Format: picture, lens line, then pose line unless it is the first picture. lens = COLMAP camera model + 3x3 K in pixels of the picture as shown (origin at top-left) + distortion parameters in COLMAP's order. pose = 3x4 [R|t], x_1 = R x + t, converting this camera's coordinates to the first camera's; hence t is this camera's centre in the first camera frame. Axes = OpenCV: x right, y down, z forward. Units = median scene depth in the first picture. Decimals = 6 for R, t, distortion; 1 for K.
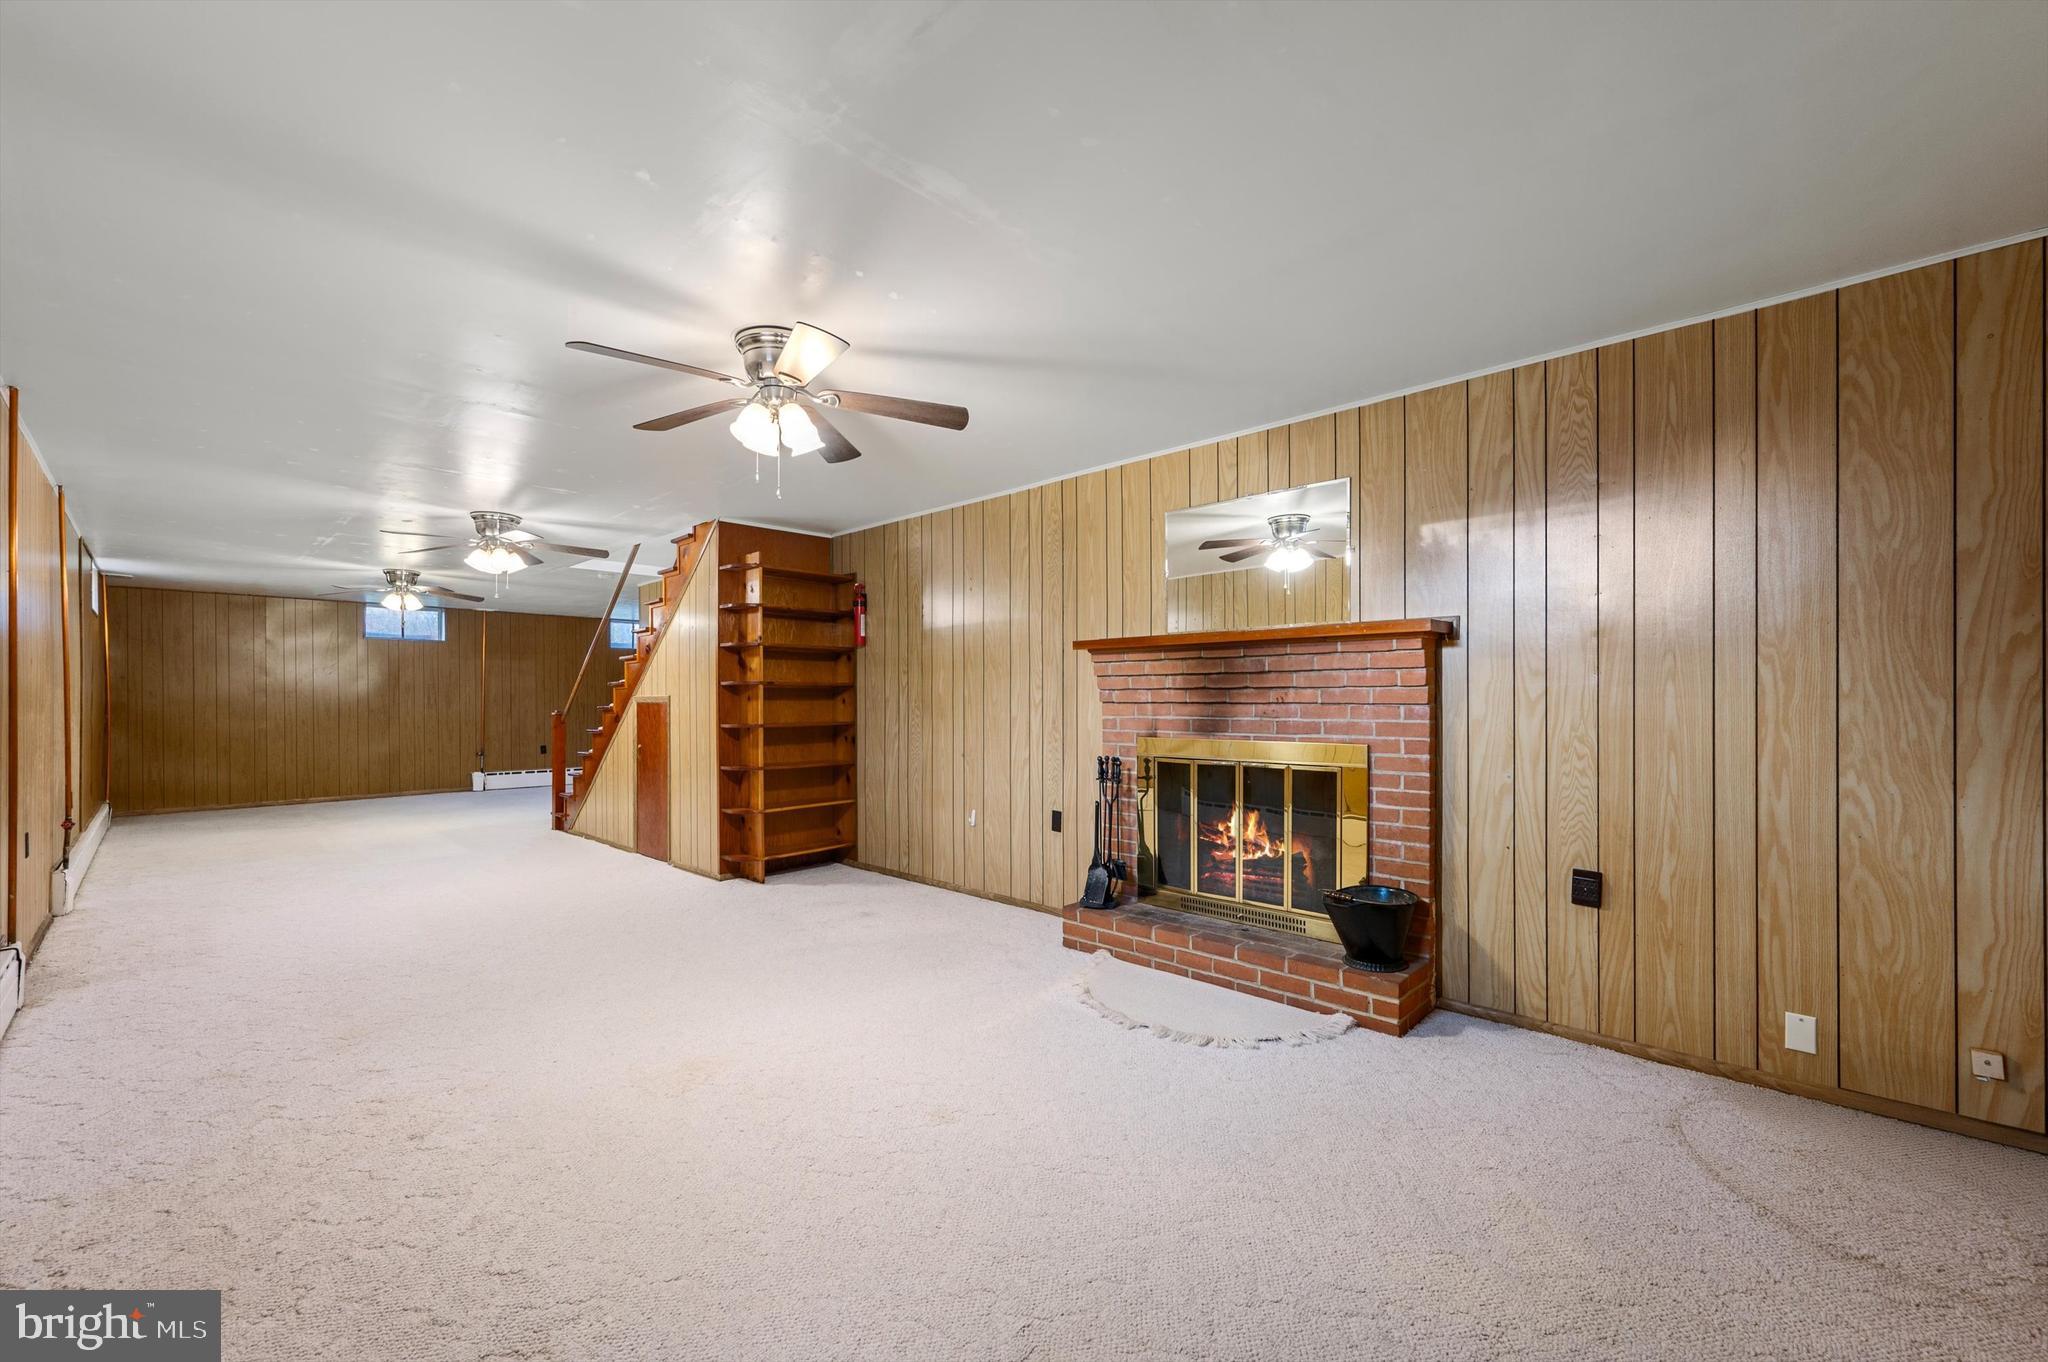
lens RADIAL K [[825.2, 0, 1028.9], [0, 825.2, 702.6], [0, 0, 1]] dist [0.001676, -0.000794]
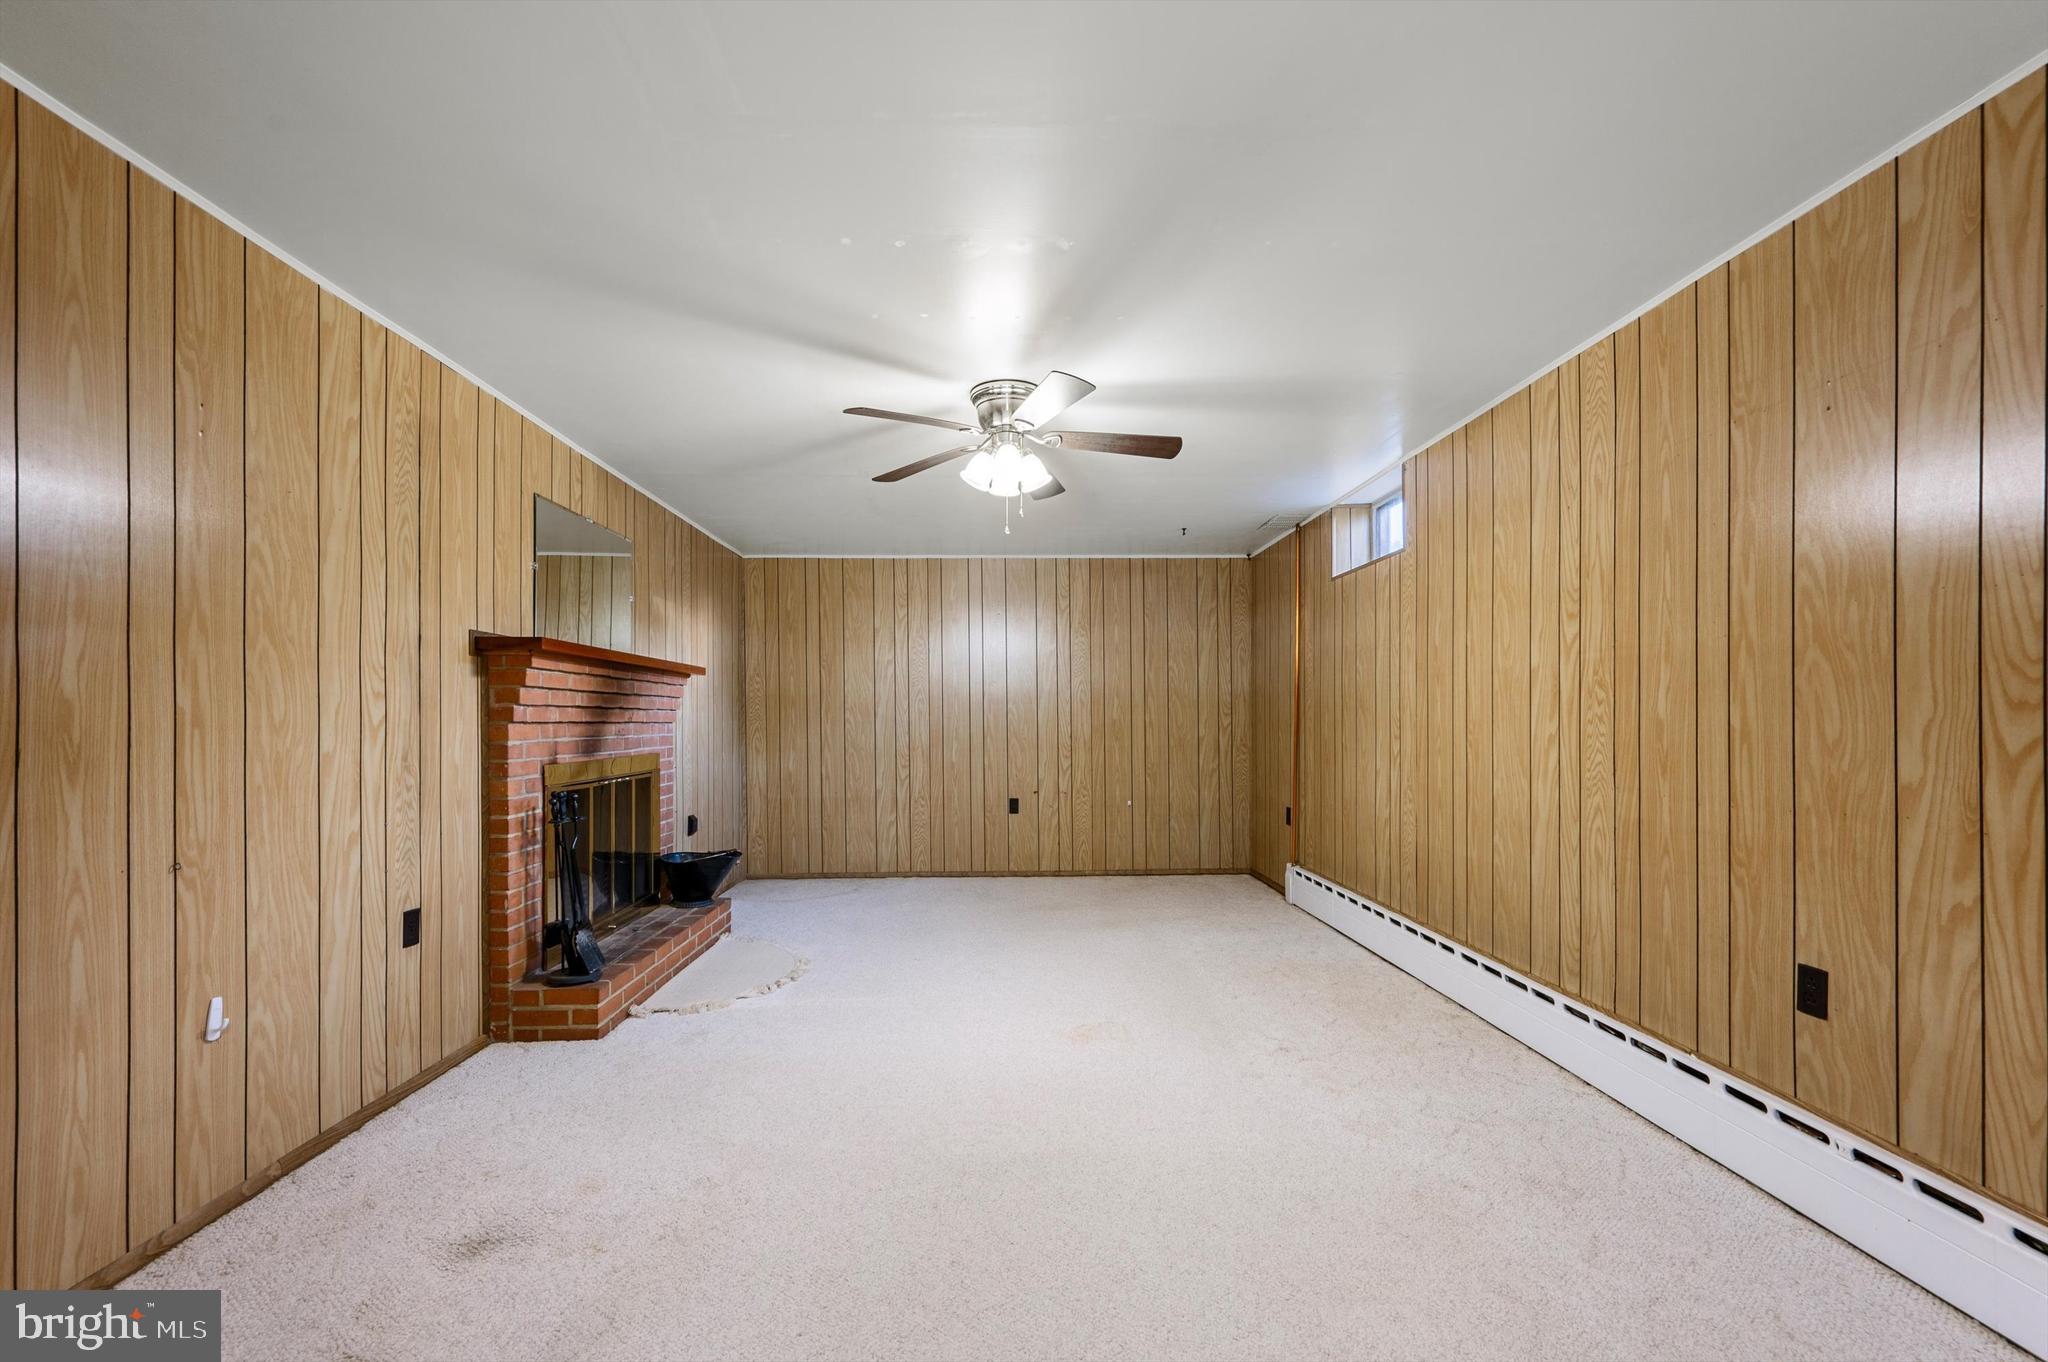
lens RADIAL K [[825.2, 0, 1043.6], [0, 825.2, 715.2], [0, 0, 1]] dist [0.001676, -0.000794]
pose [[-0.733537, 0.006666, 0.679616, -1.049116], [0.004742, 0.999978, -0.004690, -0.001150], [-0.679632, -0.000218, -0.733553, 1.714752]]
